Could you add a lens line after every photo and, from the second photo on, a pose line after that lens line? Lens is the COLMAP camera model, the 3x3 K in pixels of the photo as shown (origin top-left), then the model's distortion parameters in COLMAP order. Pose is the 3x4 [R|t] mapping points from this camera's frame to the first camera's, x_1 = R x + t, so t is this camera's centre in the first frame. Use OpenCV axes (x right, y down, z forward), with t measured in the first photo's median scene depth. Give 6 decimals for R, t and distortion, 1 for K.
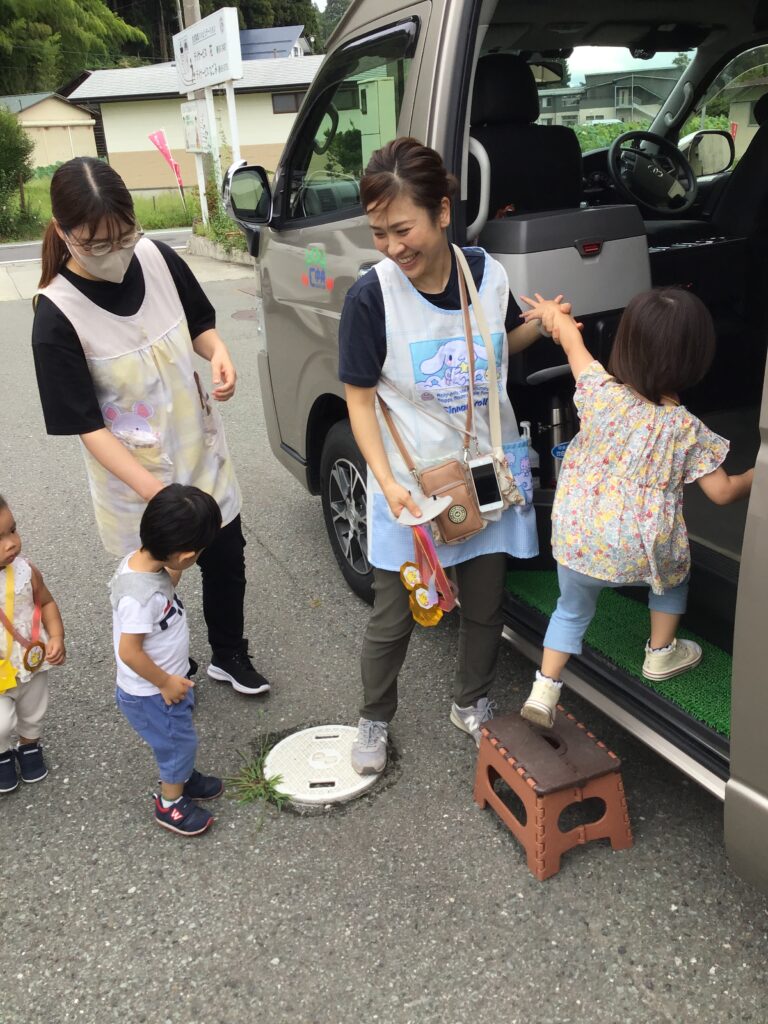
lens RADIAL K [[974.3, 0, 389.3], [0, 974.3, 489.0], [0, 0, 1]] dist [0.001679, 0.000000]
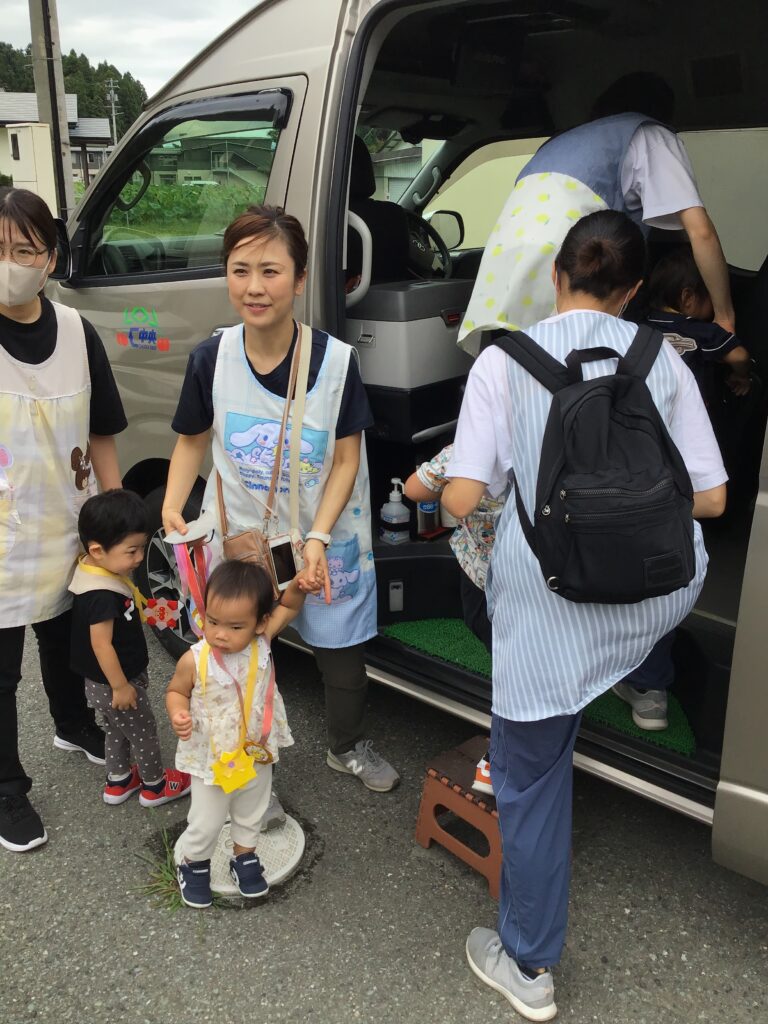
lens RADIAL K [[974.3, 0, 393.9], [0, 974.3, 486.2], [0, 0, 1]] dist [0.001679, 0.000000]
pose [[0.915751, -0.054546, 0.398026, -0.341614], [0.077199, 0.996168, -0.041098, -0.024139], [-0.394259, 0.068363, 0.916453, 0.054106]]
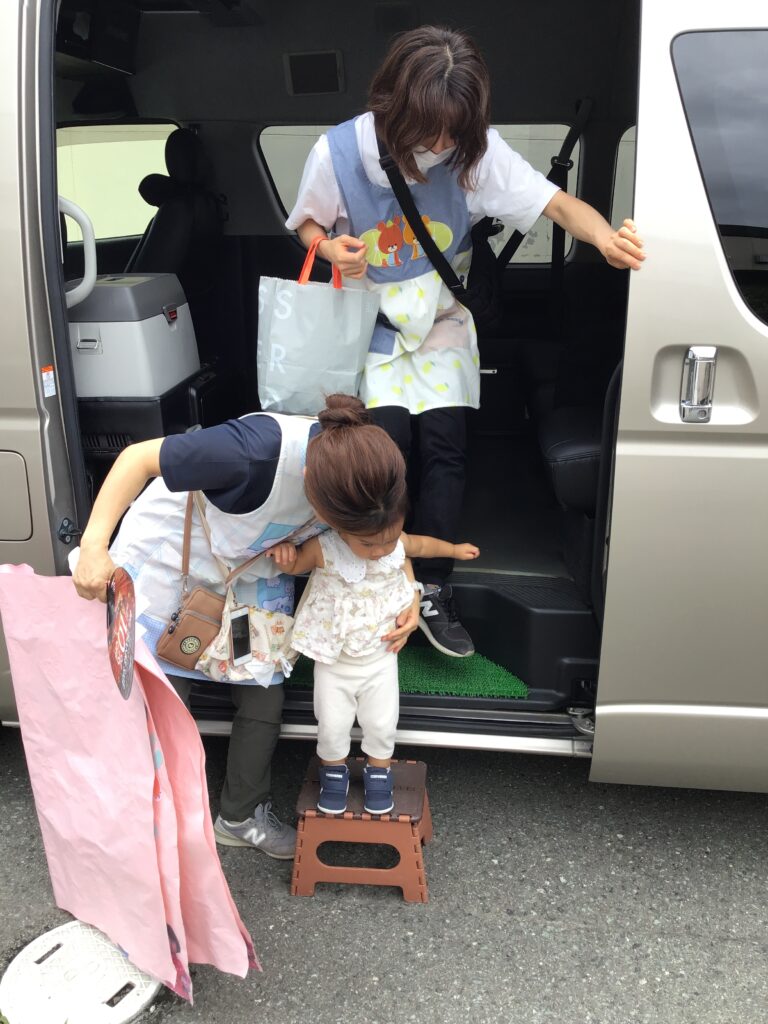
lens RADIAL K [[974.3, 0, 391.2], [0, 974.3, 483.7], [0, 0, 1]] dist [0.001679, 0.000000]
pose [[0.513287, -0.184645, 0.838118, -0.617707], [0.252315, 0.965889, 0.058269, -0.096825], [-0.820288, 0.181561, 0.542367, 0.366474]]
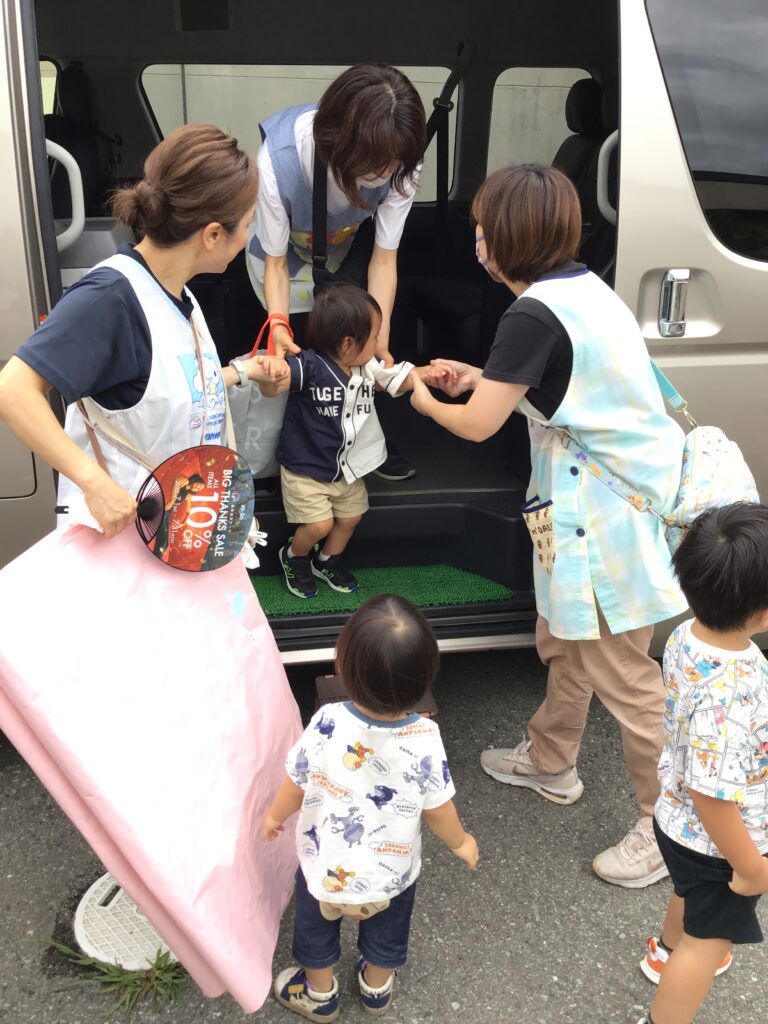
lens RADIAL K [[974.3, 0, 399.6], [0, 974.3, 470.8], [0, 0, 1]] dist [0.001679, 0.000000]
pose [[0.280270, -0.253999, 0.925707, -0.782910], [0.299164, 0.939440, 0.167192, -0.153006], [-0.912113, 0.230080, 0.339284, 0.554287]]
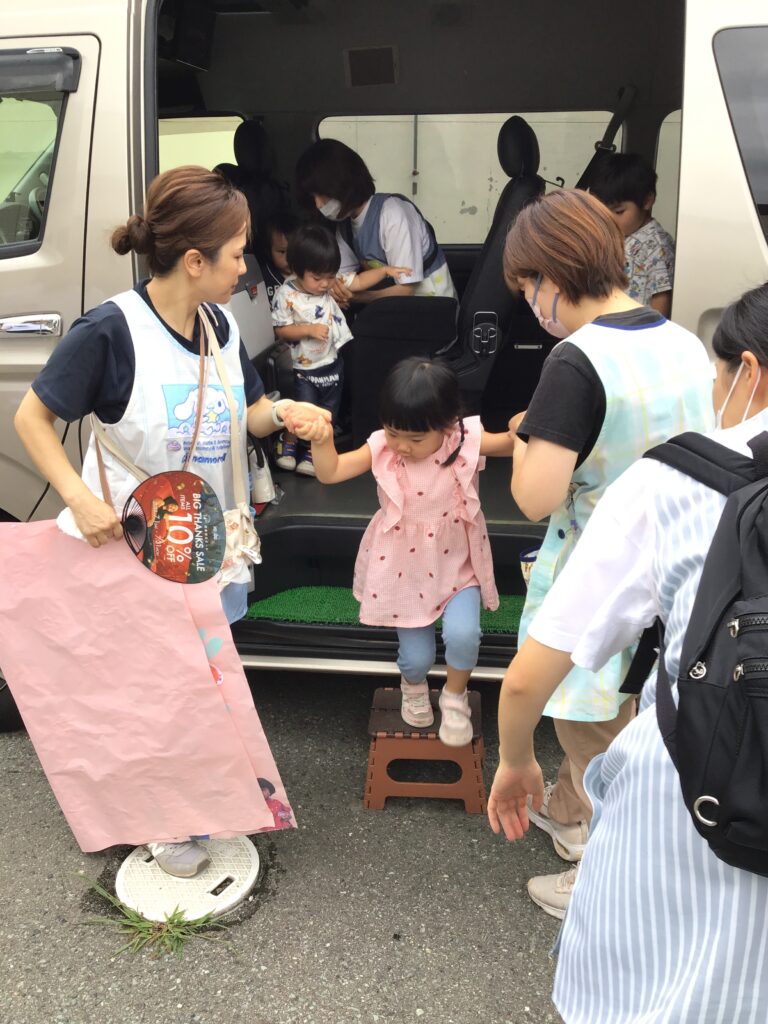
lens RADIAL K [[974.3, 0, 396.1], [0, 974.3, 478.5], [0, 0, 1]] dist [0.001679, 0.000000]
pose [[0.536550, -0.192985, 0.821505, -0.739215], [0.258247, 0.964344, 0.057870, -0.077012], [-0.803382, 0.181101, 0.567257, 0.340297]]
